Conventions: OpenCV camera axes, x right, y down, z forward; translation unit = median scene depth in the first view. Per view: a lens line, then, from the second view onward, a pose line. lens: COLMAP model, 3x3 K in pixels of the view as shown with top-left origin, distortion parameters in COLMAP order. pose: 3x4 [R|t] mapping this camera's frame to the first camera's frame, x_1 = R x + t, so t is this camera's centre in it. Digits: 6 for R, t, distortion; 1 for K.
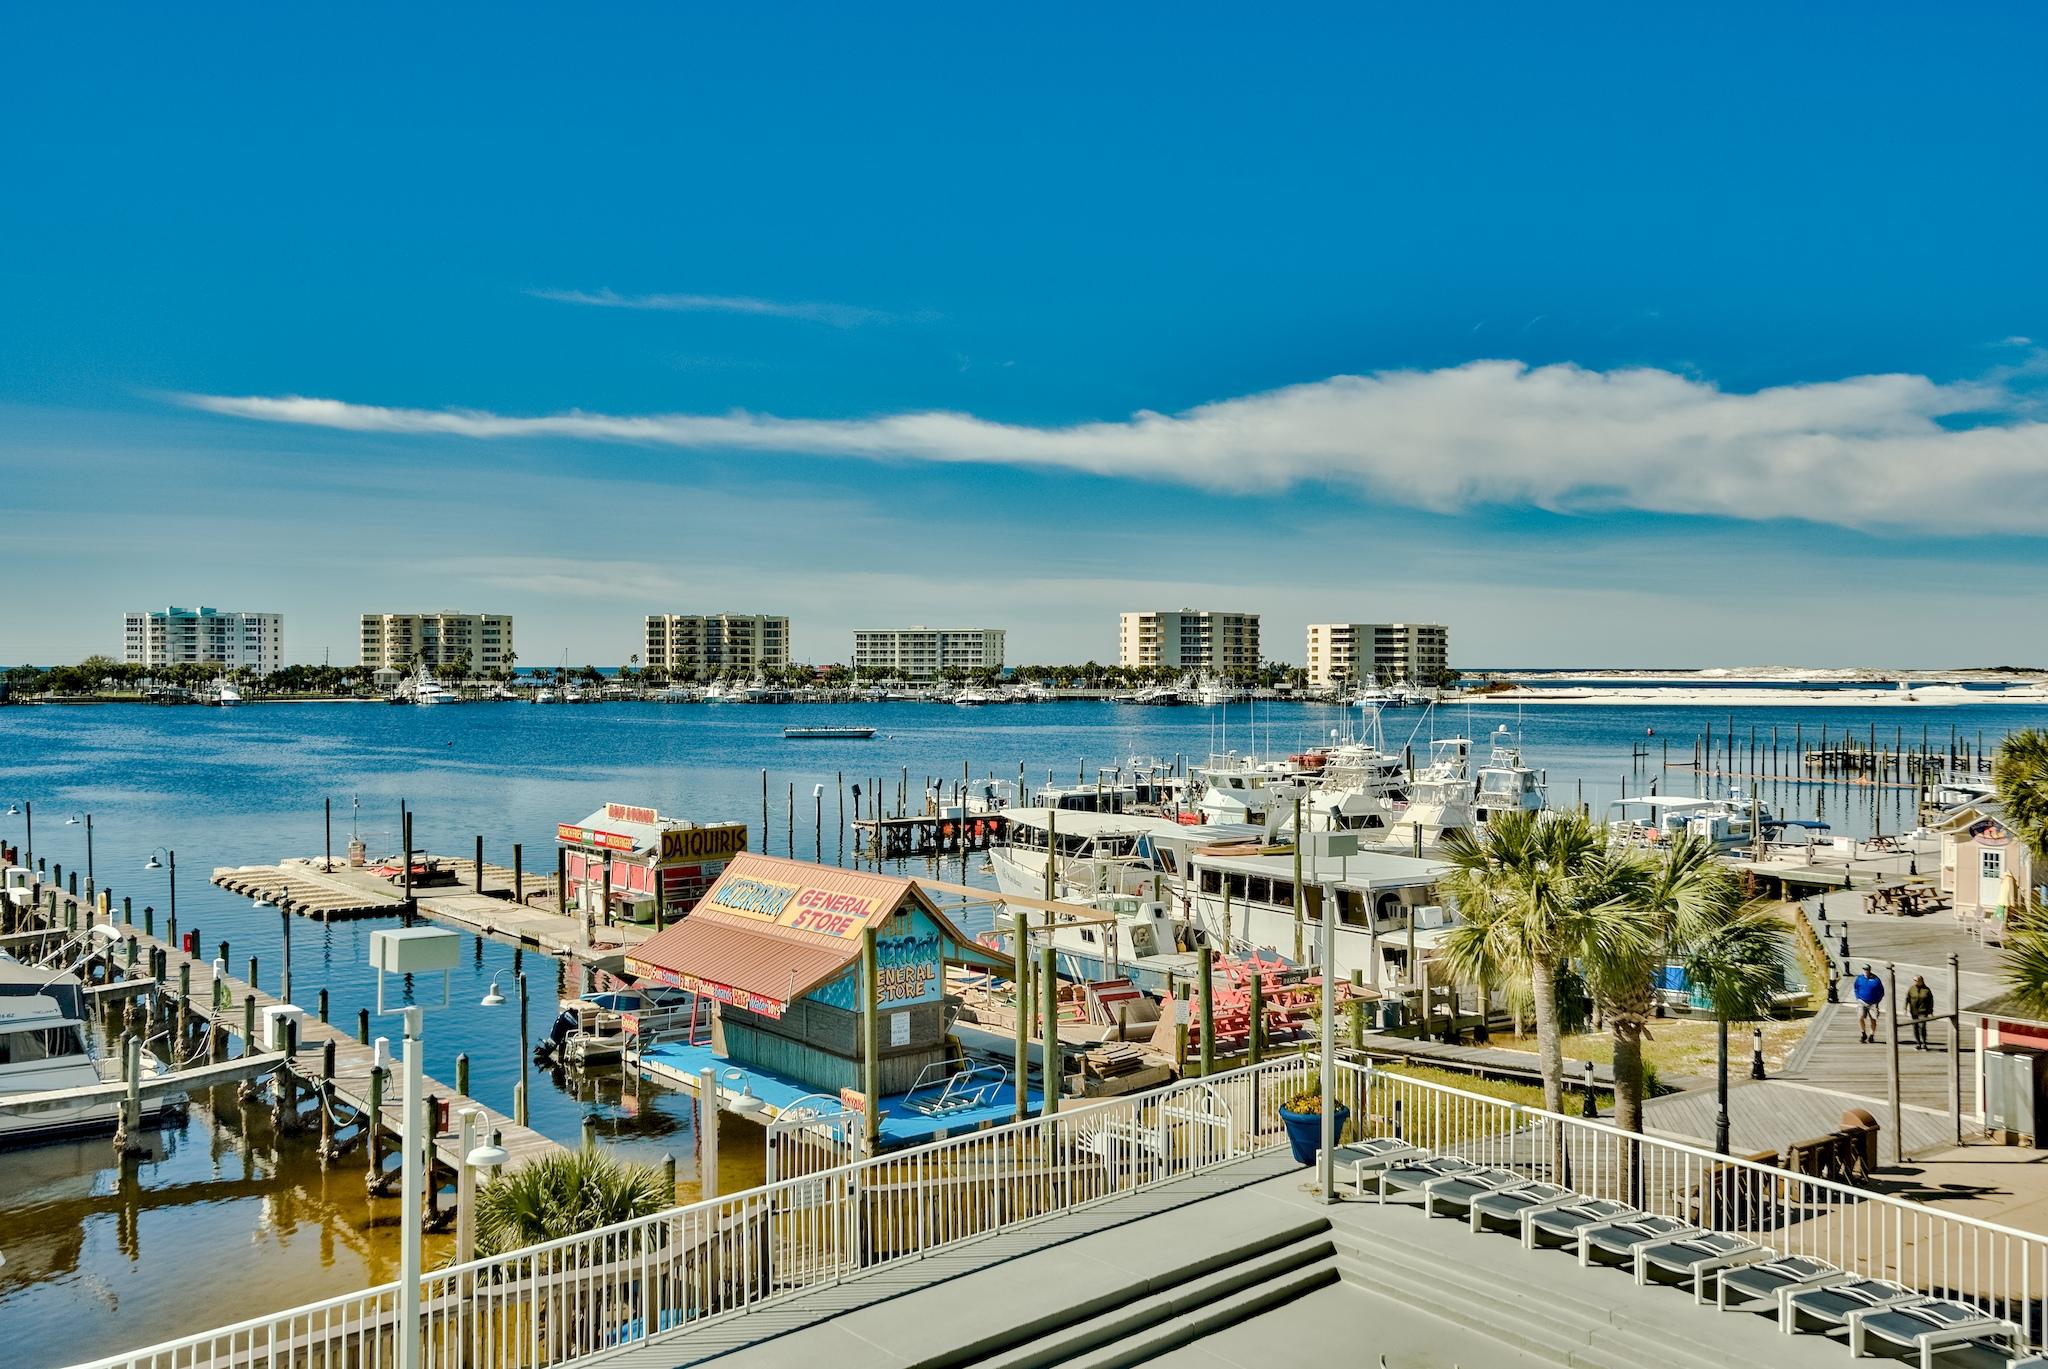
lens RADIAL K [[1951.9, 0, 1017.5], [0, 1951.9, 675.3], [0, 0, 1]] dist [0.084918, 0.000000]
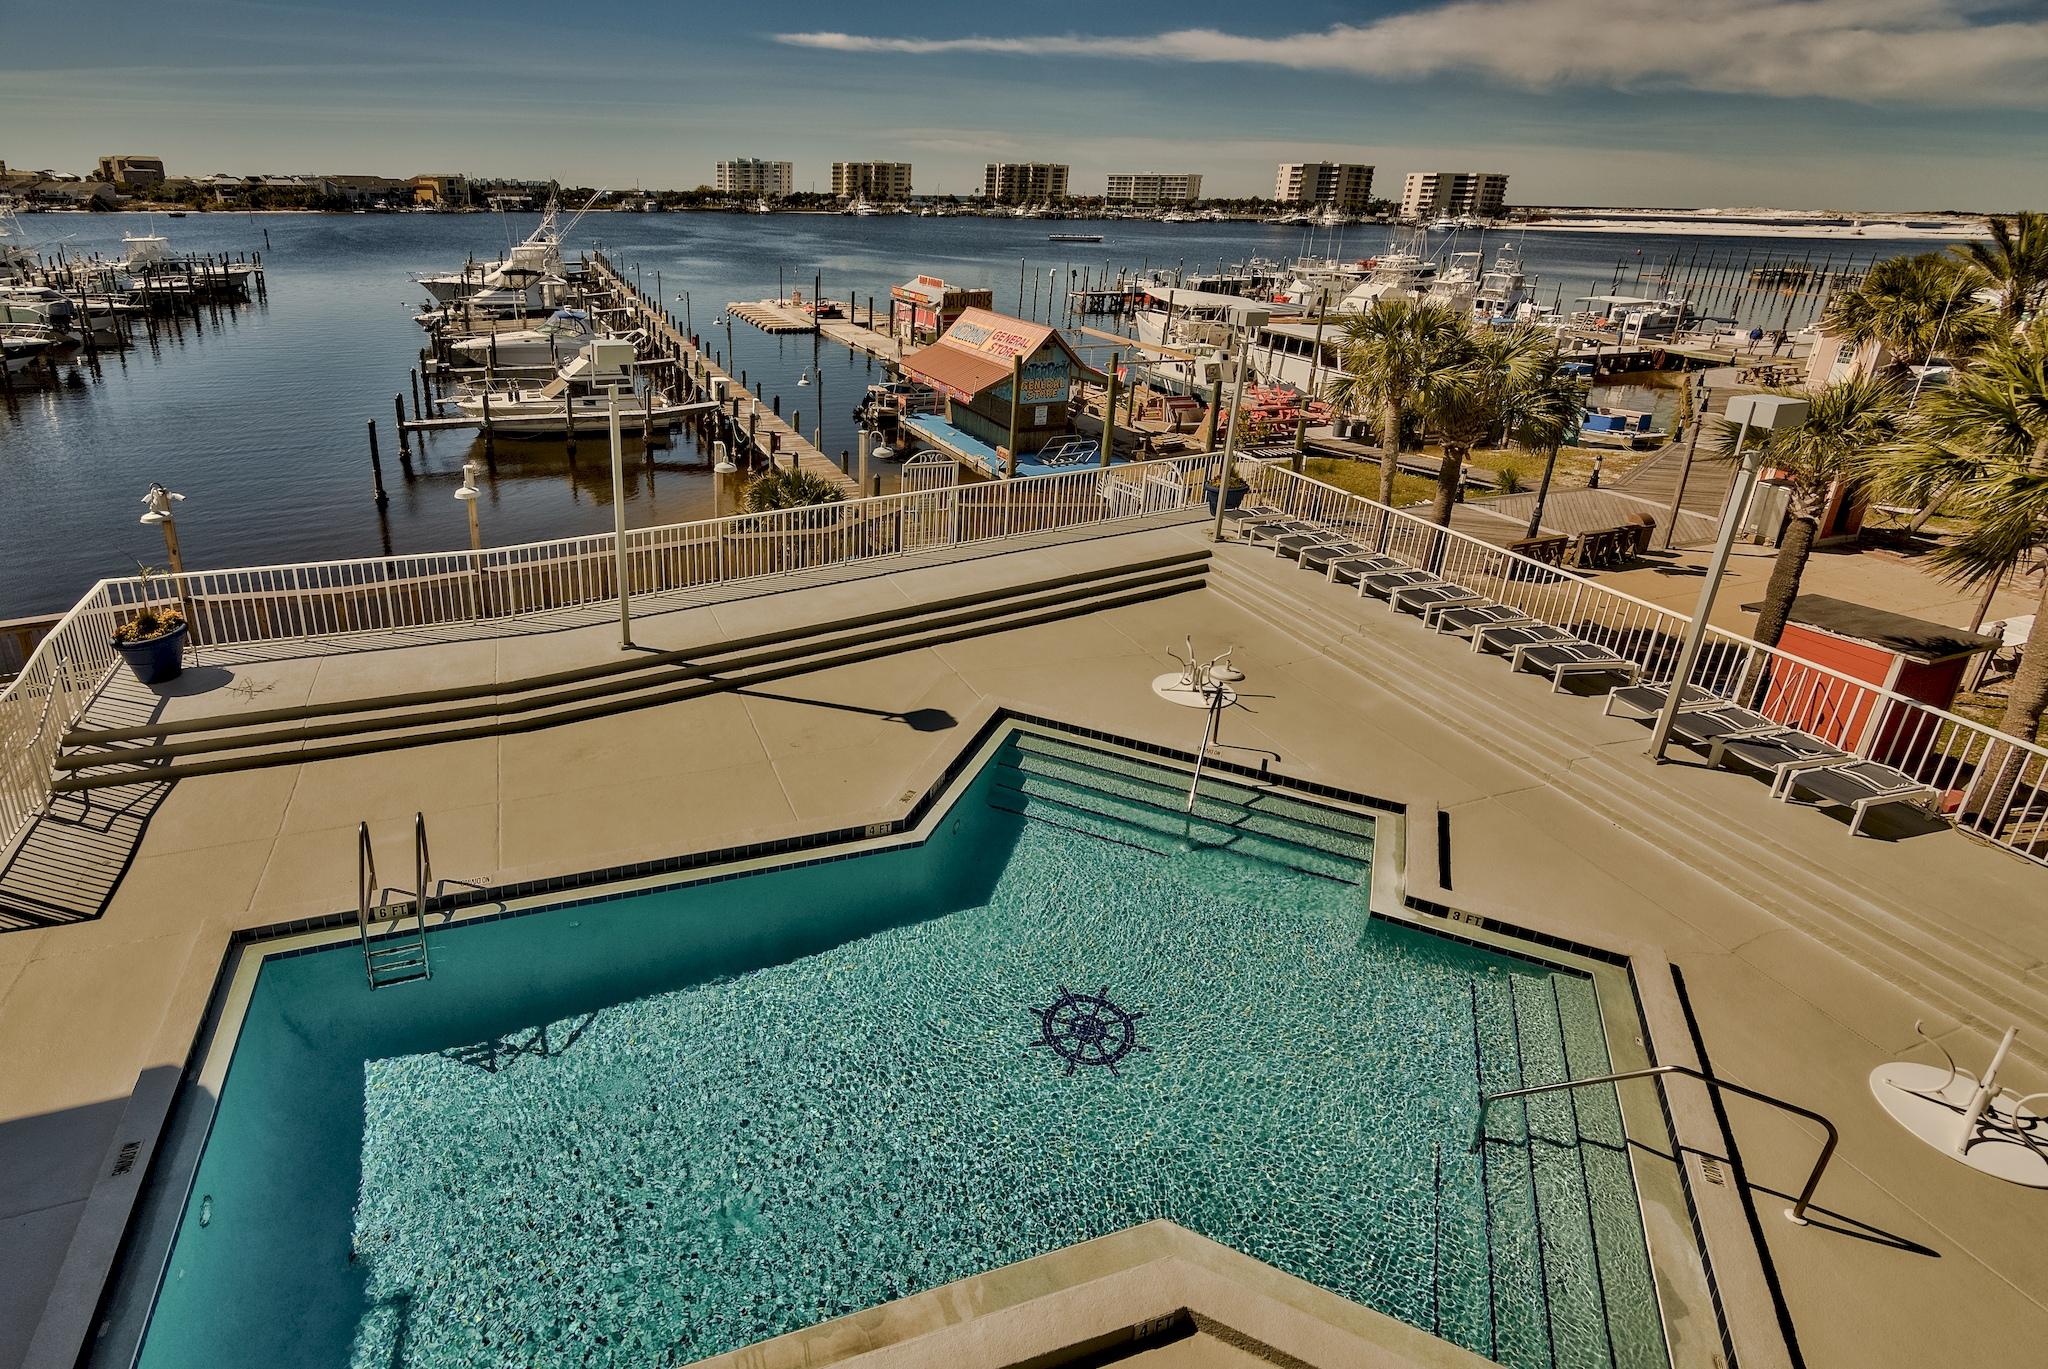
lens RADIAL K [[1017.7, 0, 971.5], [0, 1017.7, 562.4], [0, 0, 1]] dist [-0.004996, 0.000950]
pose [[0.945821, 0.122253, -0.300793, 0.131262], [-0.015154, 0.942018, 0.335220, -0.000026], [0.324334, -0.312500, 0.892833, 0.094340]]
